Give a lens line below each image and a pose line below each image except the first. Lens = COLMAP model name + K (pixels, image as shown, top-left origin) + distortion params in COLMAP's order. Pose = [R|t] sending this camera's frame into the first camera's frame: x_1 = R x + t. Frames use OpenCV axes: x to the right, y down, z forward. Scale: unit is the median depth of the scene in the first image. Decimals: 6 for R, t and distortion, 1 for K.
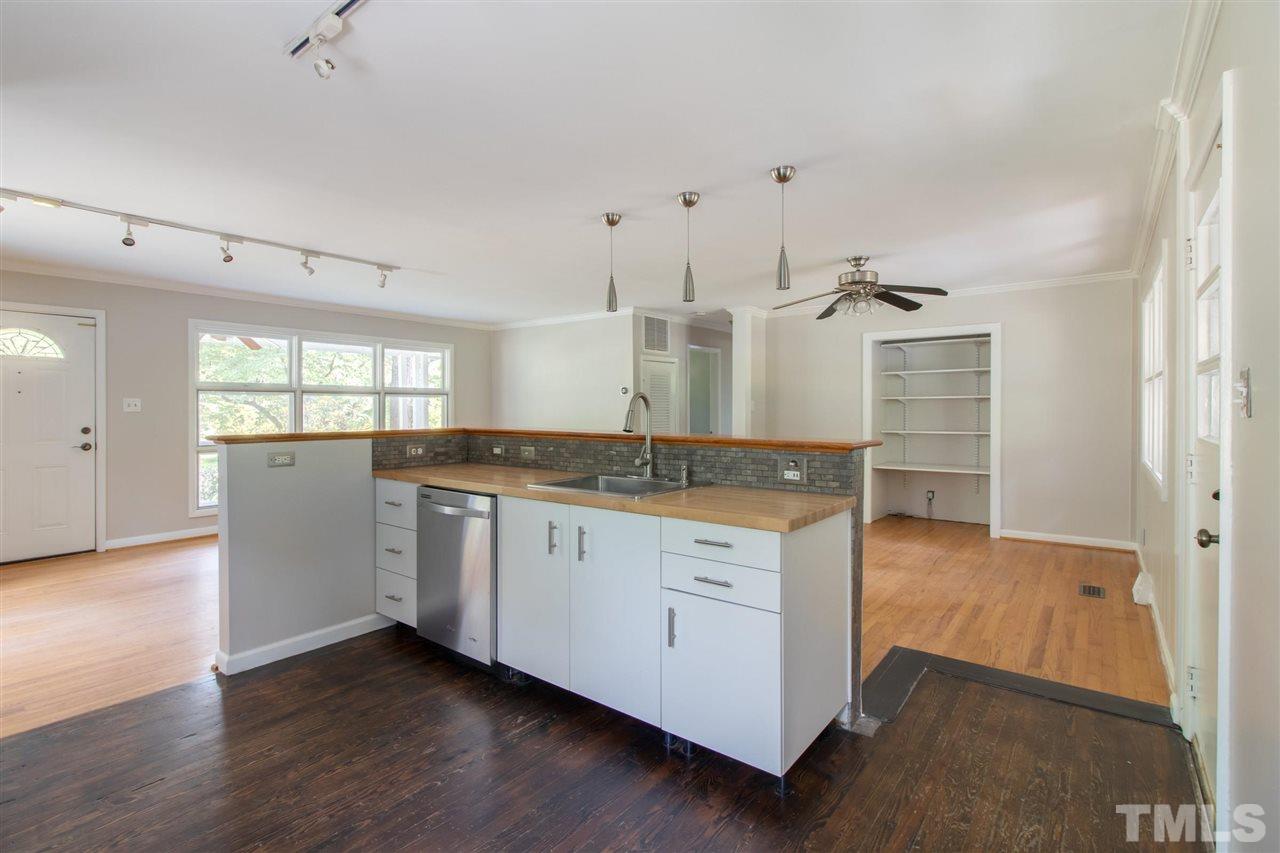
lens RADIAL K [[589.4, 0, 628.6], [0, 589.4, 410.1], [0, 0, 1]] dist [0.003382, -0.001789]
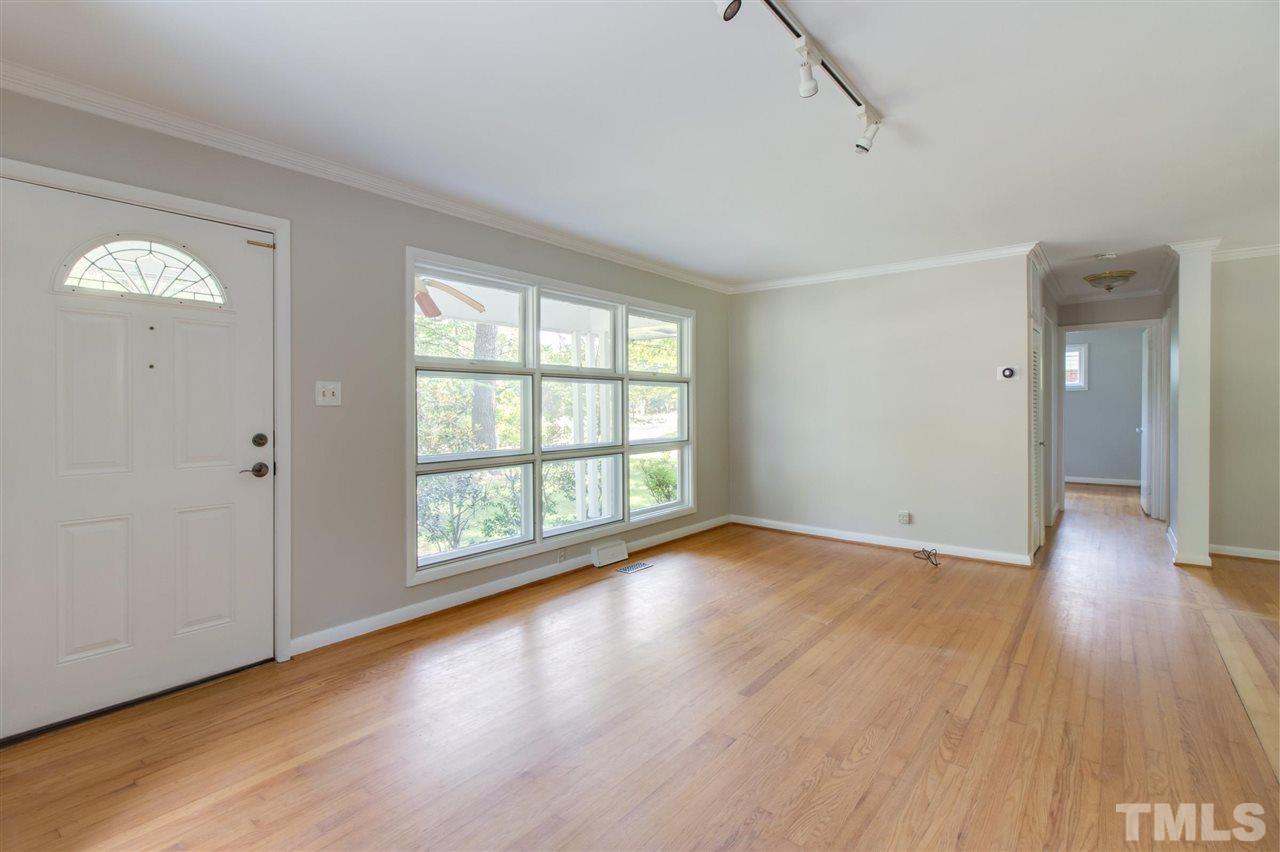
lens RADIAL K [[589.4, 0, 628.3], [0, 589.4, 409.8], [0, 0, 1]] dist [0.003382, -0.001789]
pose [[0.999902, -0.003574, -0.013530, -0.624532], [0.003578, 0.999994, 0.000215, 0.008948], [0.013529, -0.000264, 0.999908, 0.504668]]
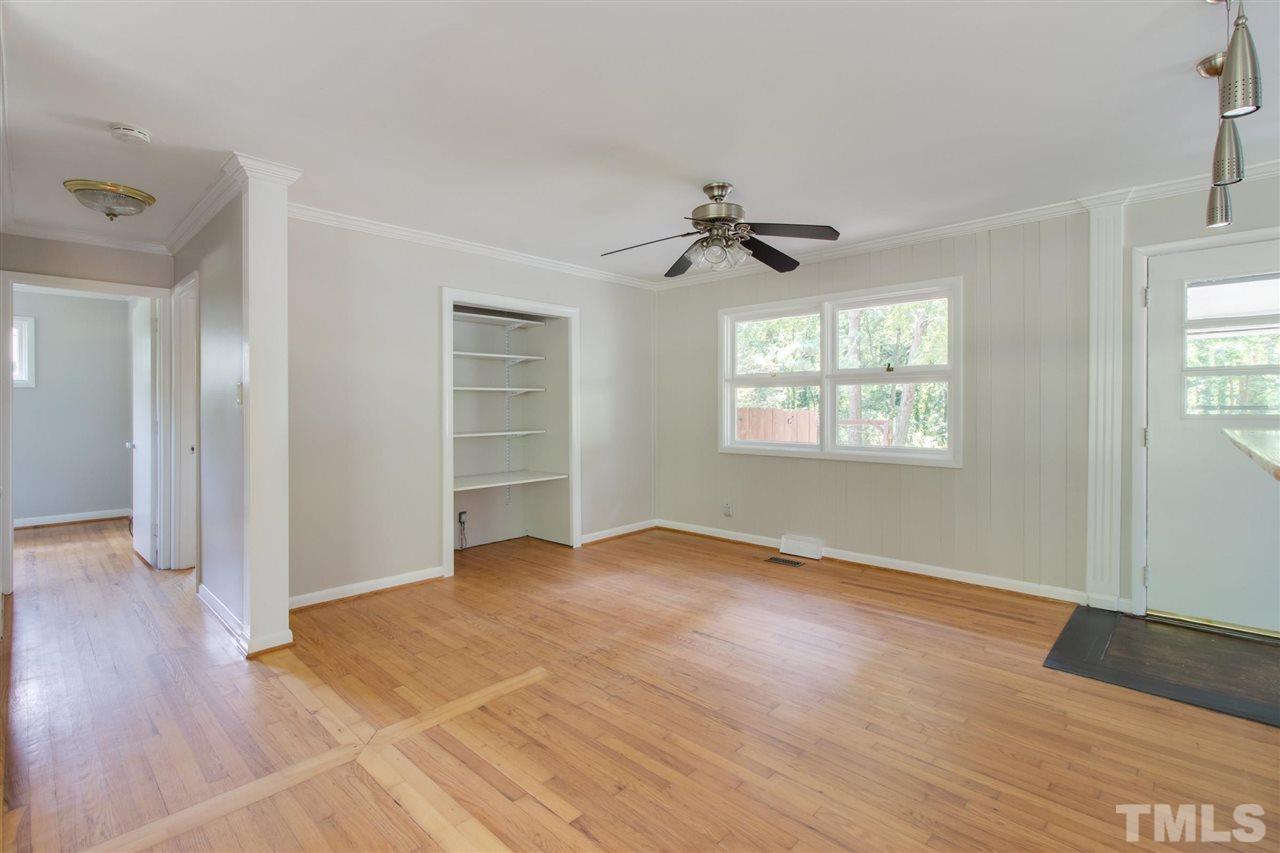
lens RADIAL K [[589.4, 0, 636.4], [0, 589.4, 413.5], [0, 0, 1]] dist [0.003382, -0.001789]
pose [[0.092846, -0.010011, 0.995630, -0.320985], [0.008476, 0.999921, 0.009263, 0.006439], [-0.995644, 0.007579, 0.092924, 1.014674]]
